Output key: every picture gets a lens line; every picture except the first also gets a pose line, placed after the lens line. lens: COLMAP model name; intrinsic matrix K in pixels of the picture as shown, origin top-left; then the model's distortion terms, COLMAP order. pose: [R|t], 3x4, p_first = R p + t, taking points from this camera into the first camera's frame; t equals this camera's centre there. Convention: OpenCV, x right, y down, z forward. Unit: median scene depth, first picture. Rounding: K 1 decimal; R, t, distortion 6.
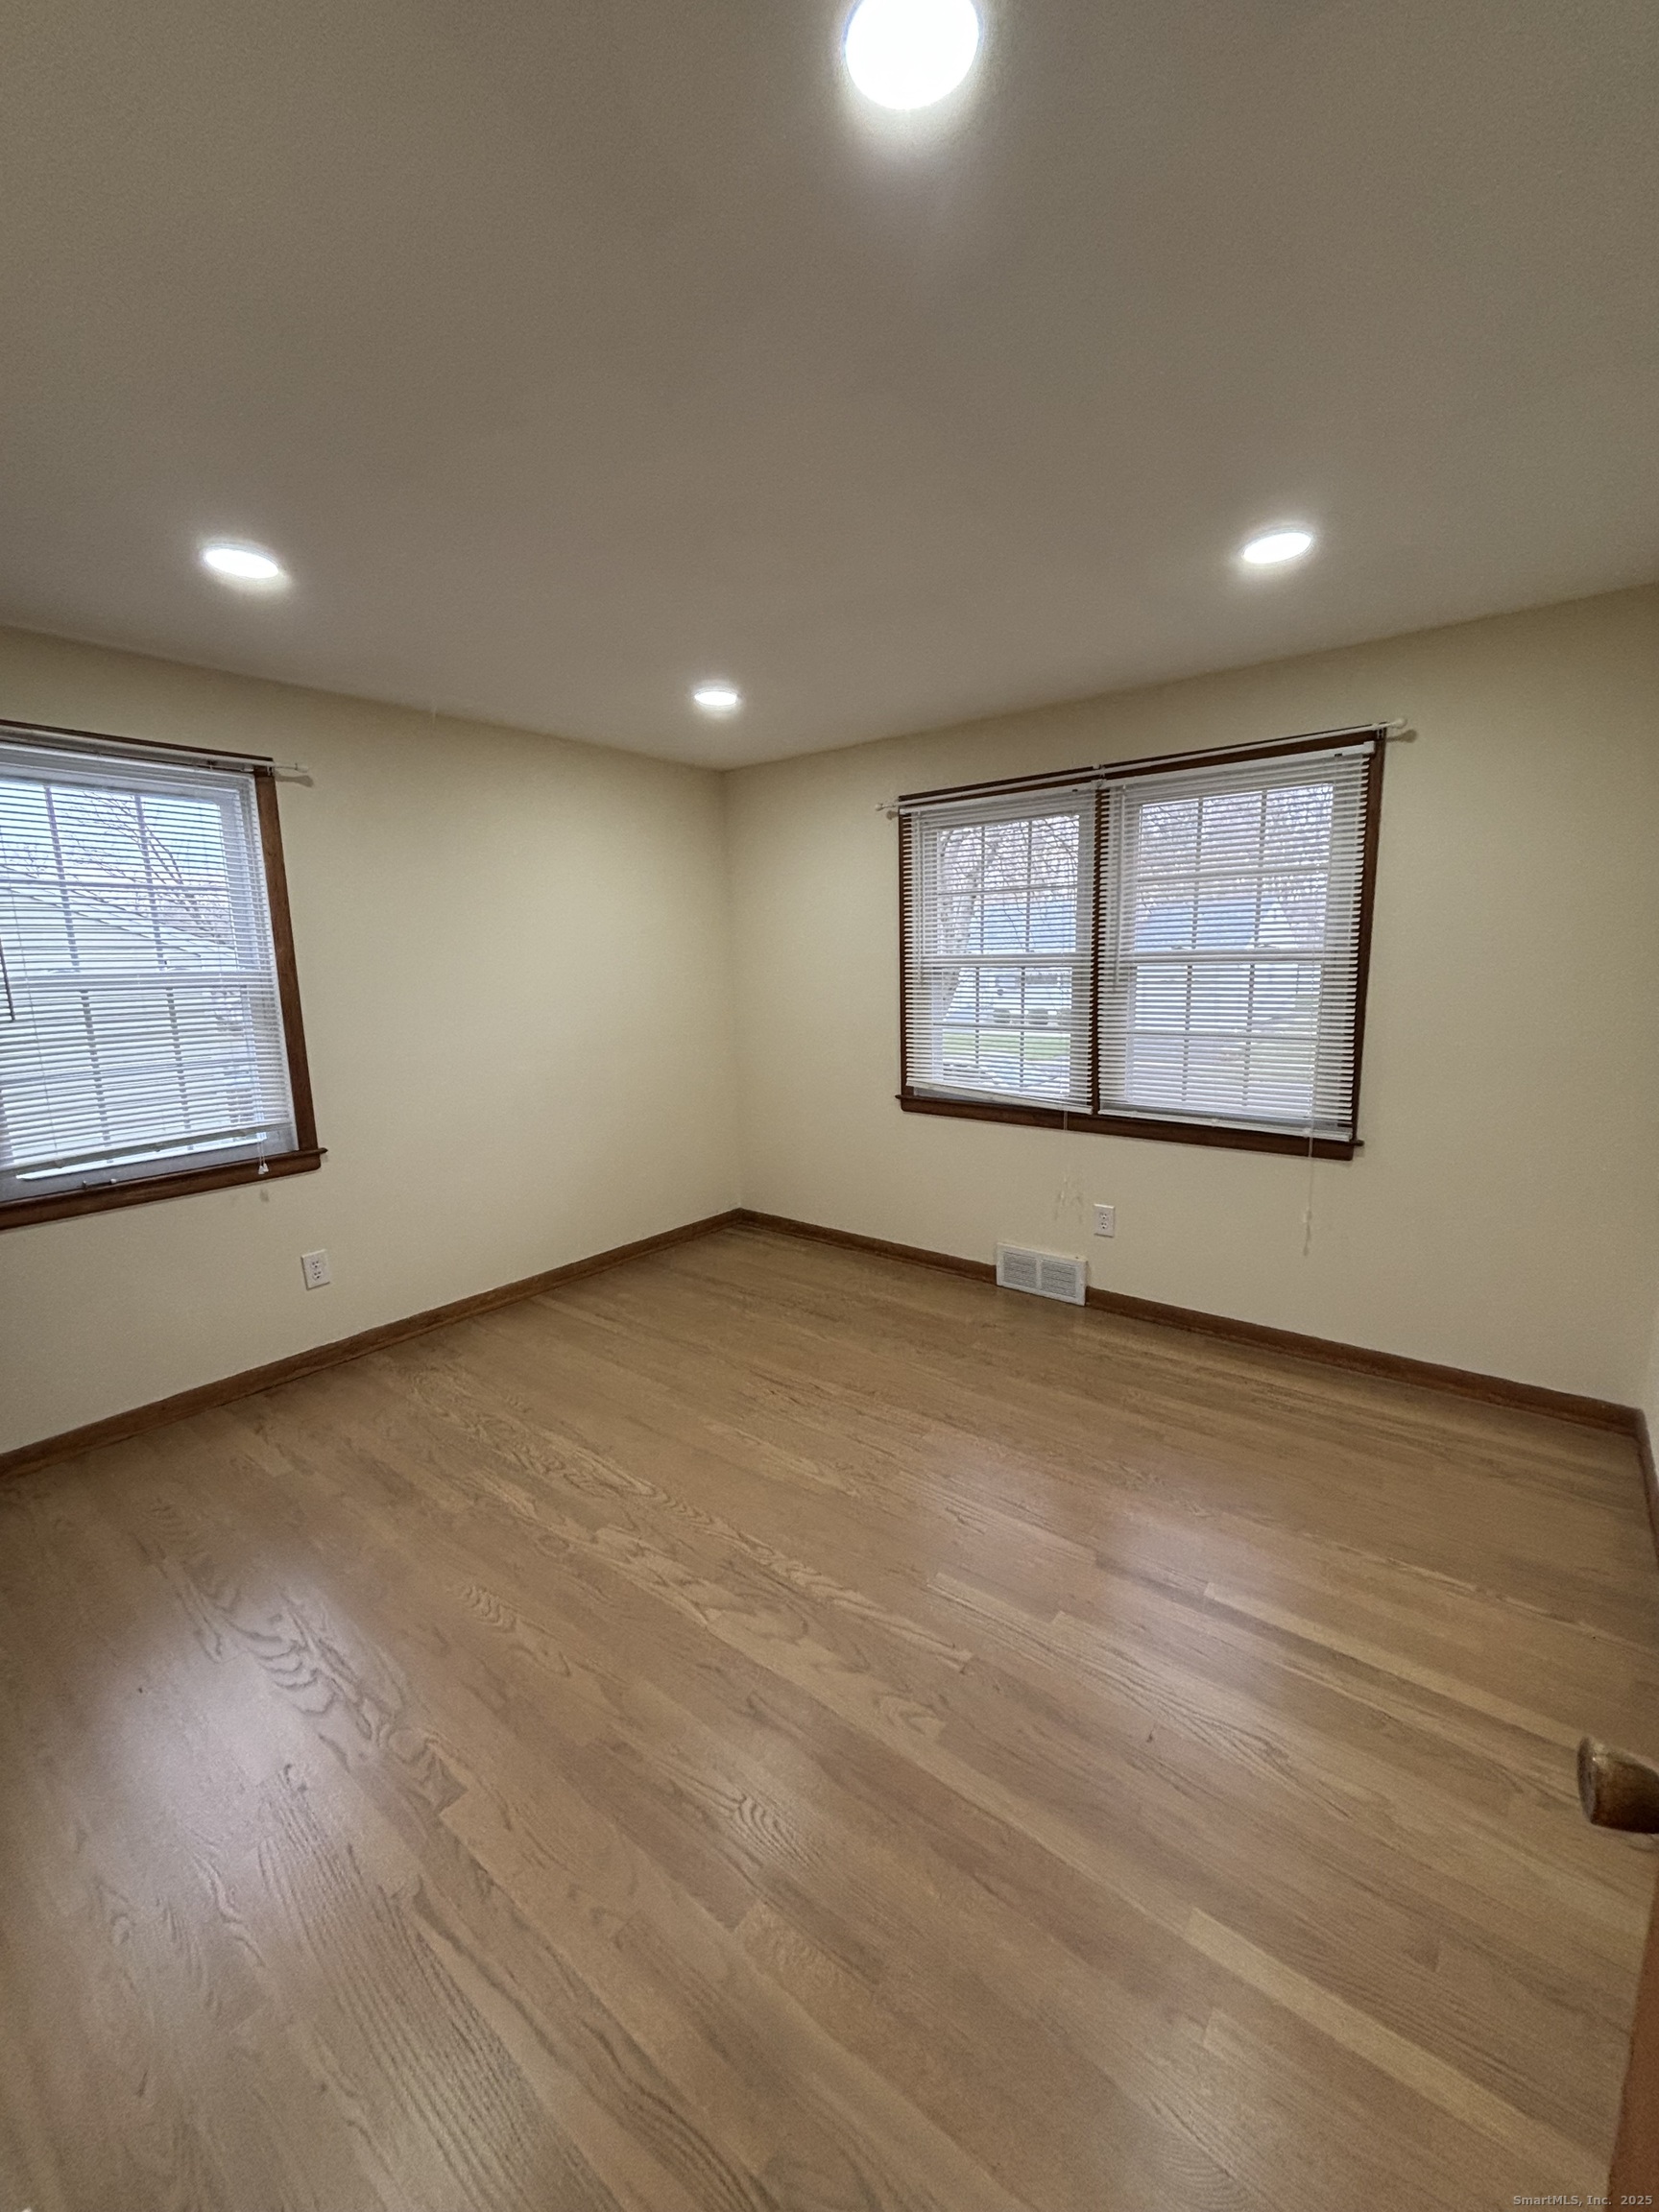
lens RADIAL K [[887.8, 0, 833.7], [0, 887.8, 1102.6], [0, 0, 1]] dist [0.013876, 0.000019]
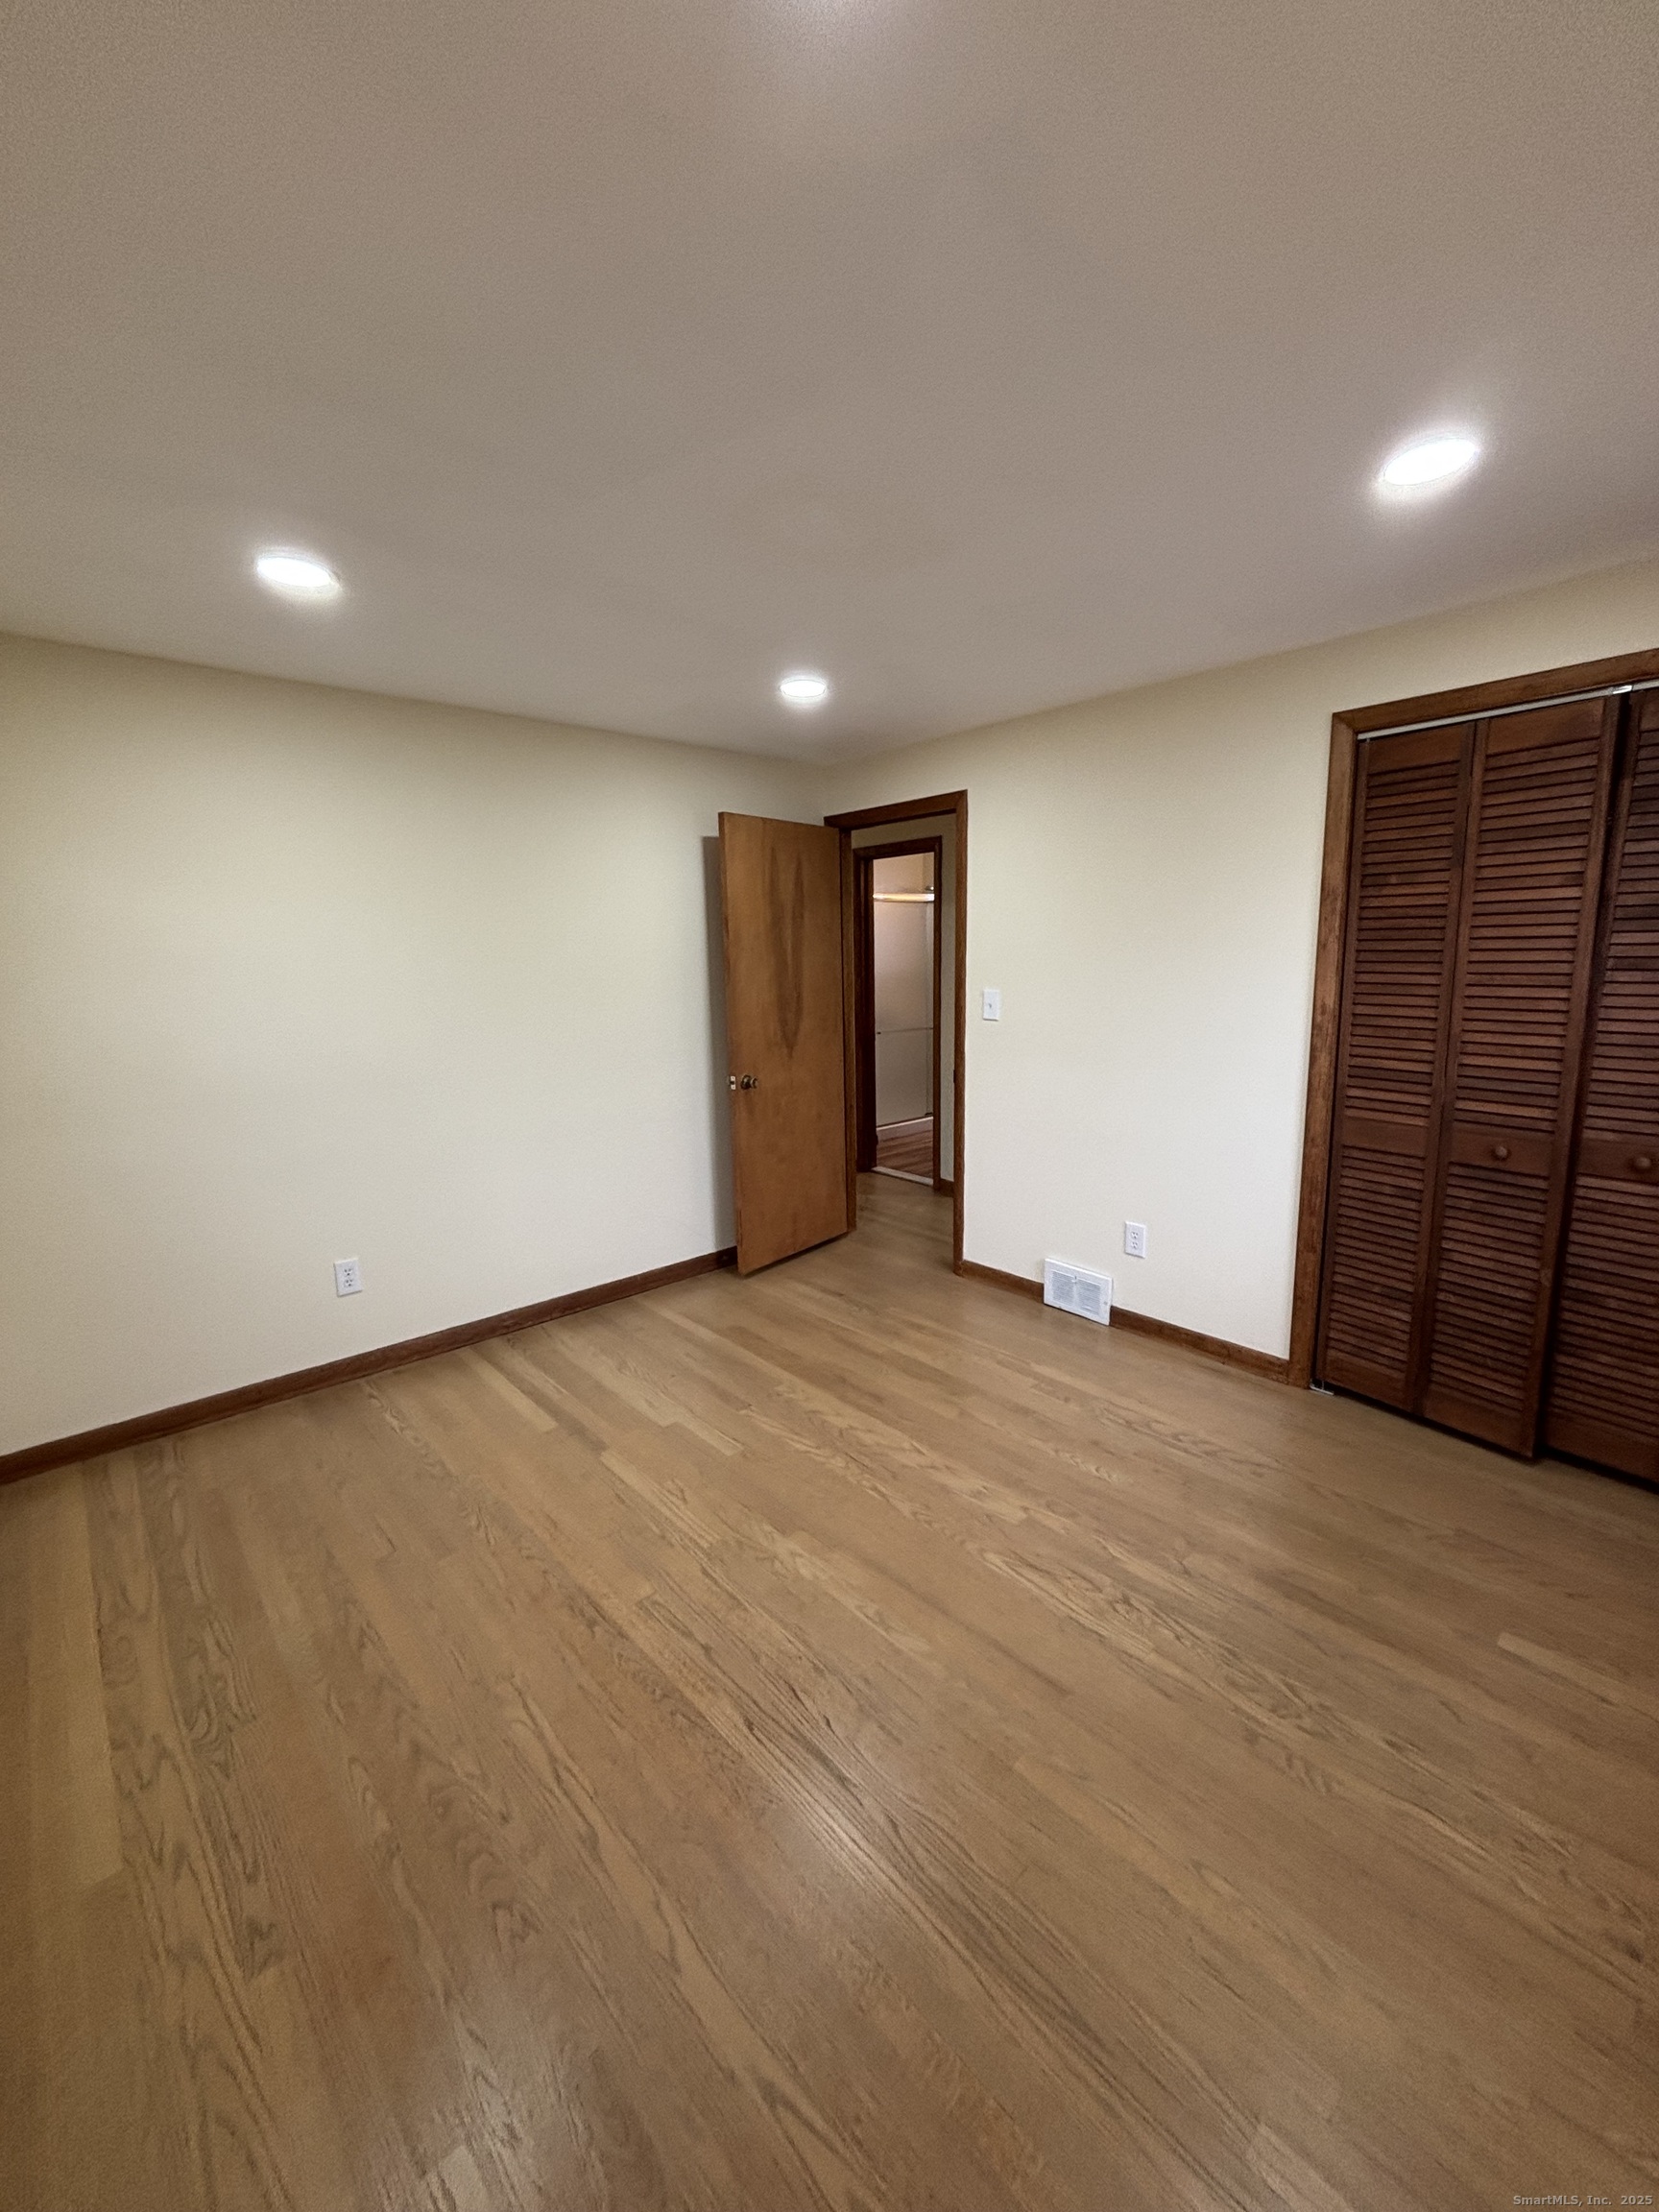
lens RADIAL K [[887.8, 0, 833.7], [0, 887.8, 1102.6], [0, 0, 1]] dist [0.013876, 0.000019]
pose [[-0.985008, 0.009602, 0.172243, -0.212653], [0.066262, 0.942916, 0.326373, -0.294066], [-0.159277, 0.332893, -0.929416, 1.693479]]
